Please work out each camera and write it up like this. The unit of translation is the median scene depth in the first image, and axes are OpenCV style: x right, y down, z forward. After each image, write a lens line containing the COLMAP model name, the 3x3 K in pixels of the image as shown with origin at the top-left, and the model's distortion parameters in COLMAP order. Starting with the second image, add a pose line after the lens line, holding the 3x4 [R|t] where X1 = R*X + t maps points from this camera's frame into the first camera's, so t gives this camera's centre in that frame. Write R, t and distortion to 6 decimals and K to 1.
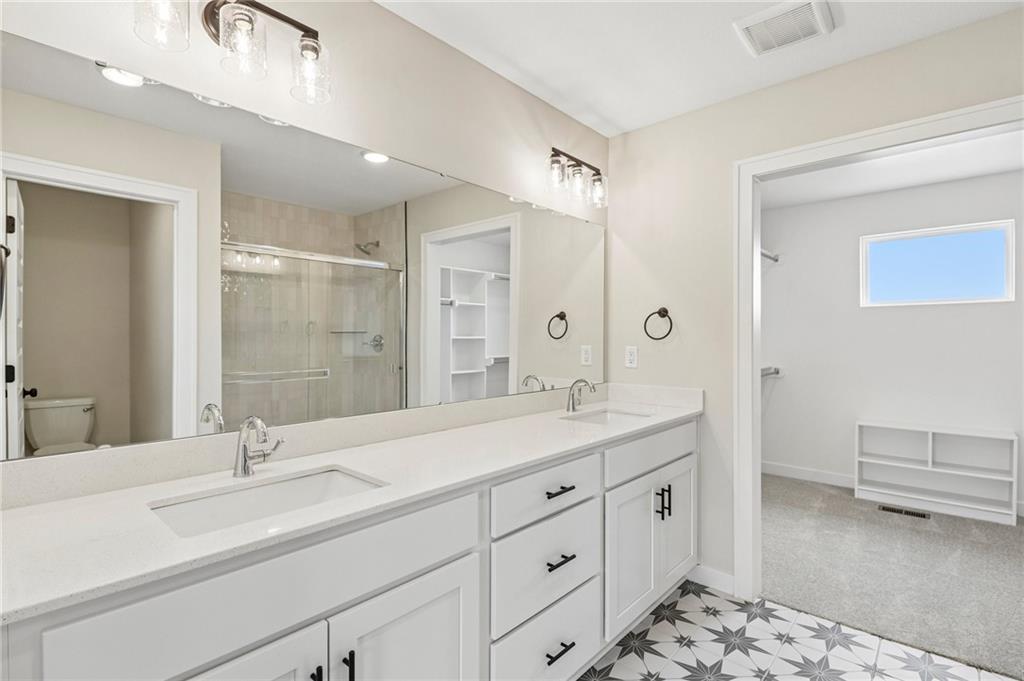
lens RADIAL K [[488.2, 0, 509.0], [0, 488.2, 336.5], [0, 0, 1]] dist [0.002374, -0.000229]
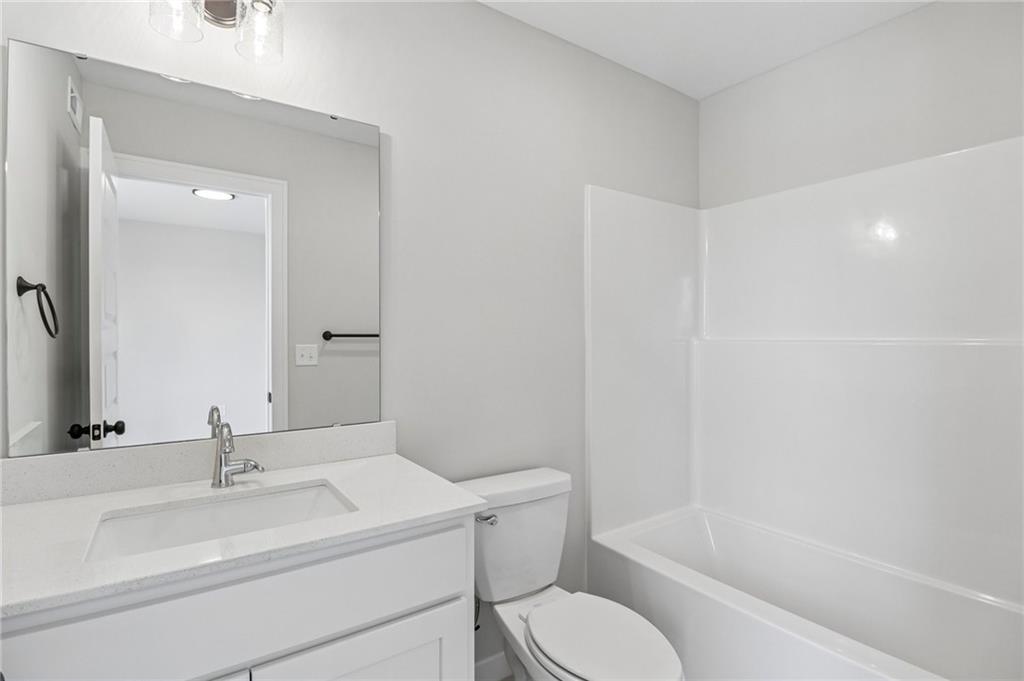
lens RADIAL K [[488.2, 0, 513.4], [0, 488.2, 346.3], [0, 0, 1]] dist [0.002374, -0.000229]
pose [[0.972305, 0.005201, -0.233657, 0.205980], [-0.001063, 0.999840, 0.017831, 0.002490], [0.233712, -0.017089, 0.972156, 0.231172]]
